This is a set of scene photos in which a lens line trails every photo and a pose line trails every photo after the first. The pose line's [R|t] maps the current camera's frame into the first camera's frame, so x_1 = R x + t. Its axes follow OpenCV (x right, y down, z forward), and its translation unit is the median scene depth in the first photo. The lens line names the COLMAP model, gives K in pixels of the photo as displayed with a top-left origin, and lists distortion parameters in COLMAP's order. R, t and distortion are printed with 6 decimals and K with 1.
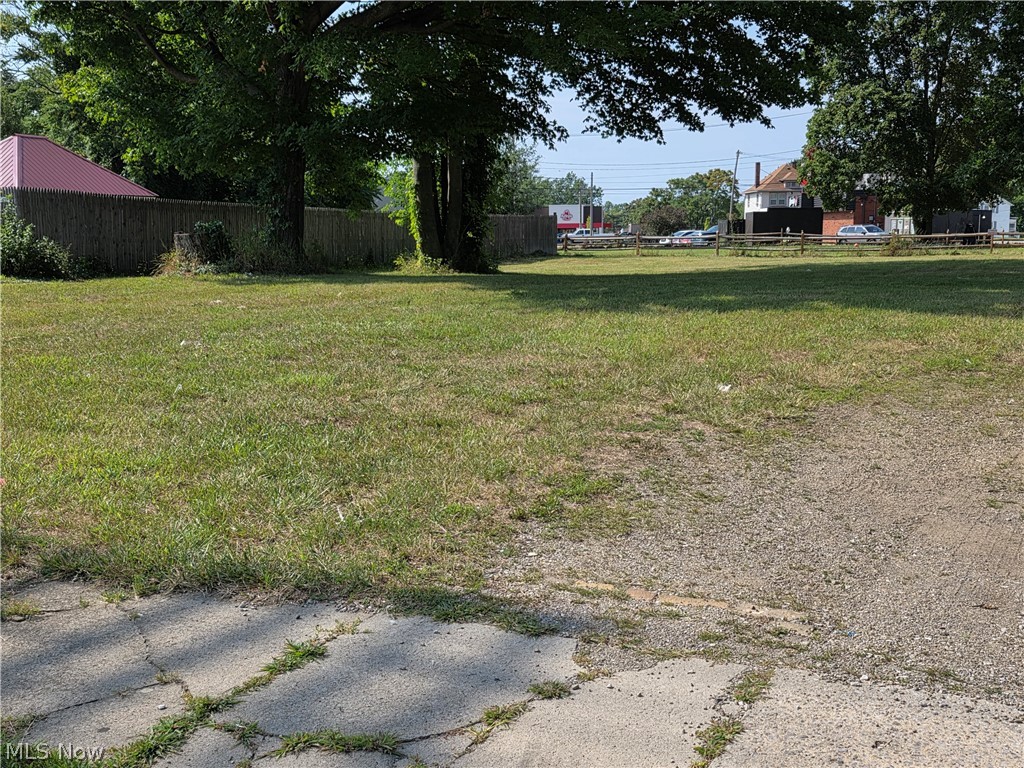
lens RADIAL K [[1174.5, 0, 512.0], [0, 1174.5, 384.0], [0, 0, 1]] dist [0.130052, -0.254828]
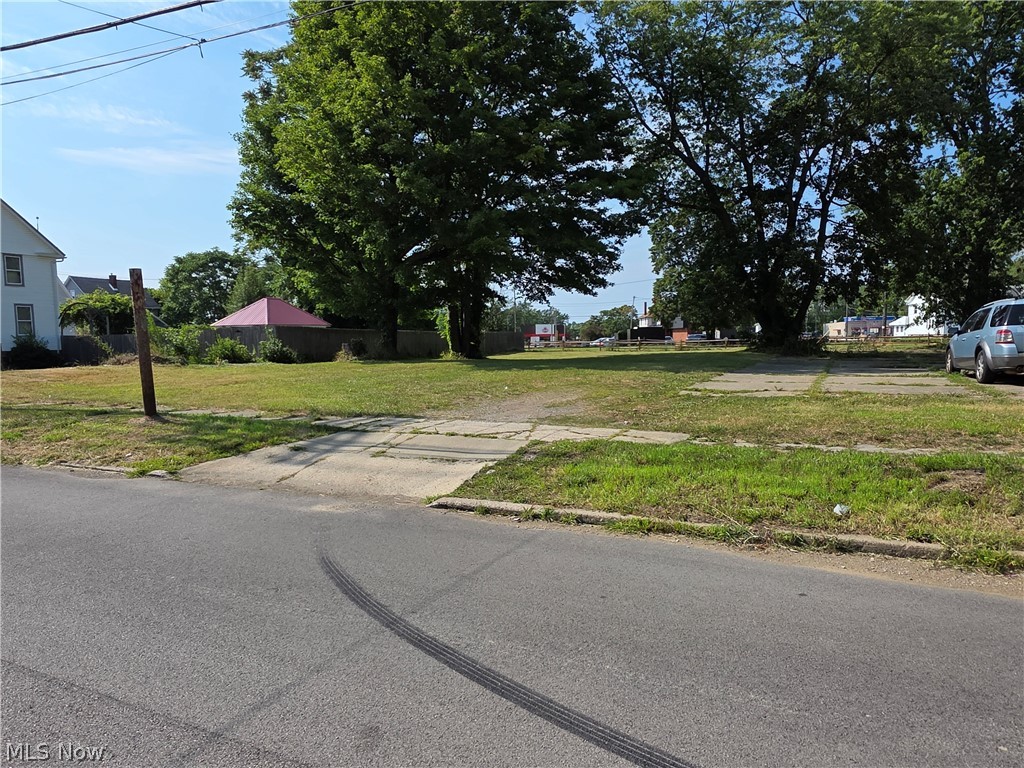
lens RADIAL K [[655.5, 0, 512.0], [0, 655.5, 384.0], [0, 0, 1]] dist [0.000348, 0.000094]
pose [[0.999901, -0.007033, -0.012209, 0.077843], [0.006293, 0.998198, -0.059677, 0.038207], [0.012607, 0.059595, 0.998143, -0.333110]]
